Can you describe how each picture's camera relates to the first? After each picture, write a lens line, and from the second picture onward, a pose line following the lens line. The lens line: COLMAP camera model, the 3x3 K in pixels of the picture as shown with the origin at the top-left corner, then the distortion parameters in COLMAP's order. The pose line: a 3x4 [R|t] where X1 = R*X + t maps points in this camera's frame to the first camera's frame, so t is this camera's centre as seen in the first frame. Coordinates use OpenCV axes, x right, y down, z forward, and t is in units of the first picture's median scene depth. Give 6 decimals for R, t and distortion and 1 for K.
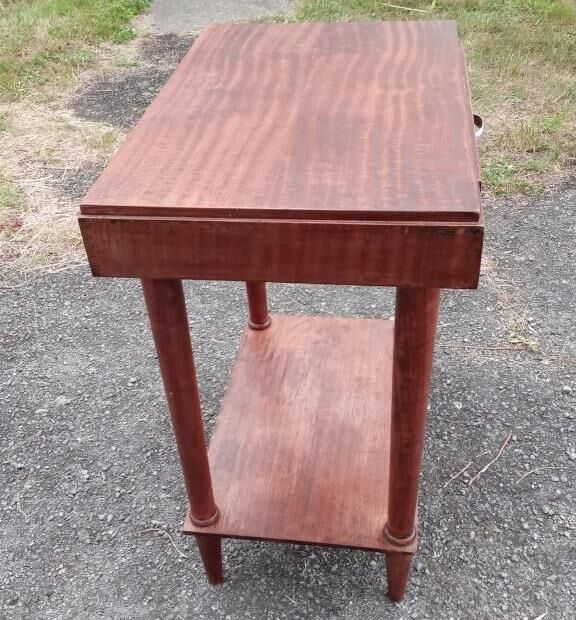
lens RADIAL K [[738.4, 0, 288.0], [0, 738.4, 310.0], [0, 0, 1]] dist [0.082368, -0.157140]
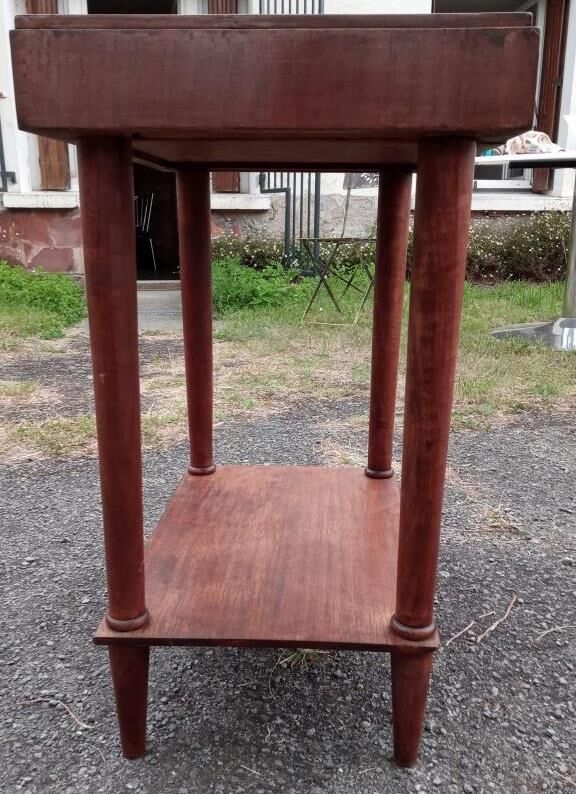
lens RADIAL K [[741.4, 0, 292.3], [0, 741.4, 415.3], [0, 0, 1]] dist [0.041934, -0.007126]
pose [[0.992265, 0.036961, 0.118509, -0.046738], [0.010095, 0.927463, -0.373779, 0.328774], [-0.123728, 0.372084, 0.919916, 0.256495]]
